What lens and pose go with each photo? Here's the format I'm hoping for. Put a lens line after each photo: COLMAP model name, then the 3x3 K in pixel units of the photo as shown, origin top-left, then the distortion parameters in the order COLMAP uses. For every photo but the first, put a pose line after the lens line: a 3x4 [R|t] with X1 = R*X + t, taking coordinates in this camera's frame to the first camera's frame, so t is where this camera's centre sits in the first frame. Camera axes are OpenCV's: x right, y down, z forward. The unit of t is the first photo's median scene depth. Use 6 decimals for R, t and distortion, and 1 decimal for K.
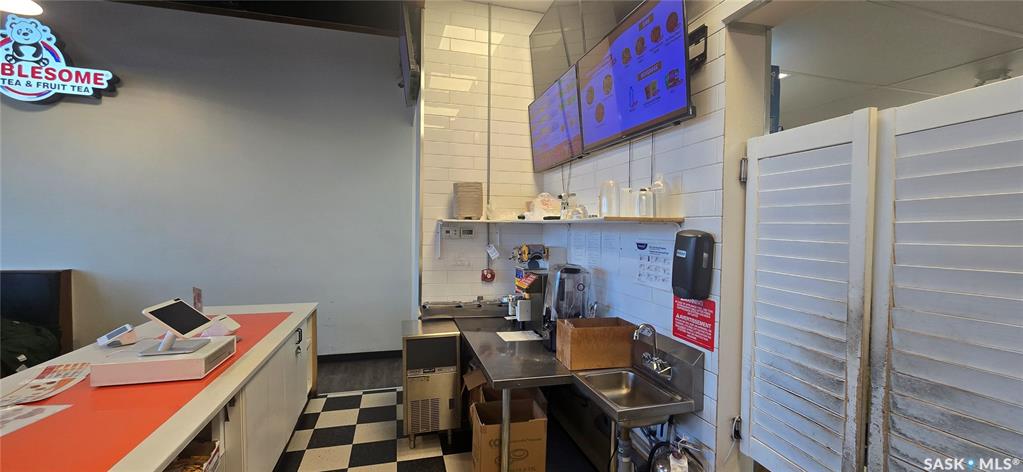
lens RADIAL K [[420.1, 0, 503.1], [0, 420.1, 239.4], [0, 0, 1]] dist [0.001403, 0.000638]
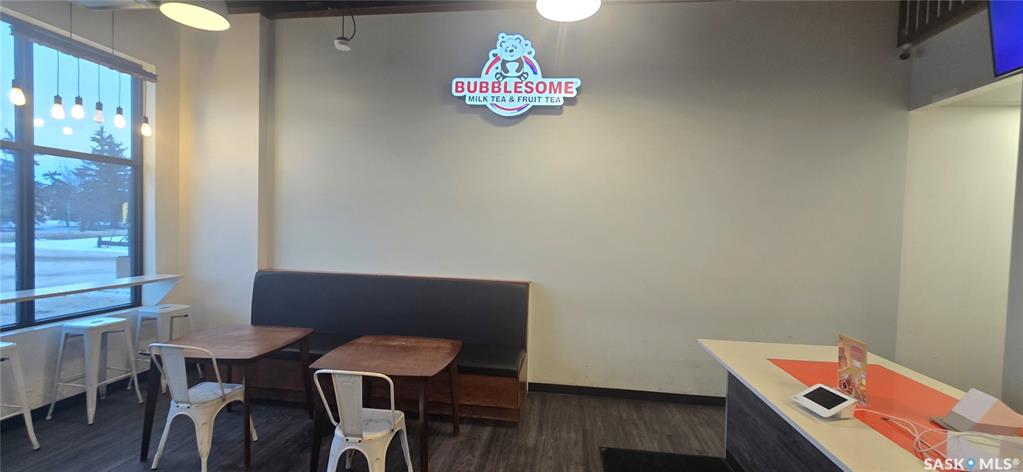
lens RADIAL K [[420.1, 0, 515.1], [0, 420.1, 237.9], [0, 0, 1]] dist [0.001403, 0.000638]
pose [[0.926418, 0.021236, -0.375897, -0.725768], [-0.023812, 0.999714, -0.002207, -0.030883], [0.375743, 0.010995, 0.926659, 0.062456]]
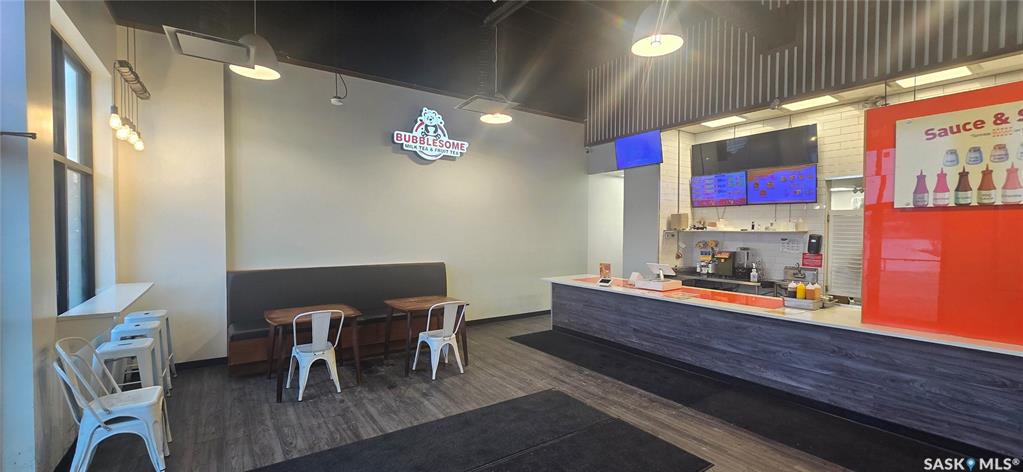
lens RADIAL K [[420.1, 0, 510.4], [0, 420.1, 237.6], [0, 0, 1]] dist [0.001403, 0.000638]
pose [[0.940580, -0.015782, 0.339204, -1.394373], [0.018637, 0.999813, -0.005160, -0.010359], [-0.339059, 0.011175, 0.940699, -0.645437]]
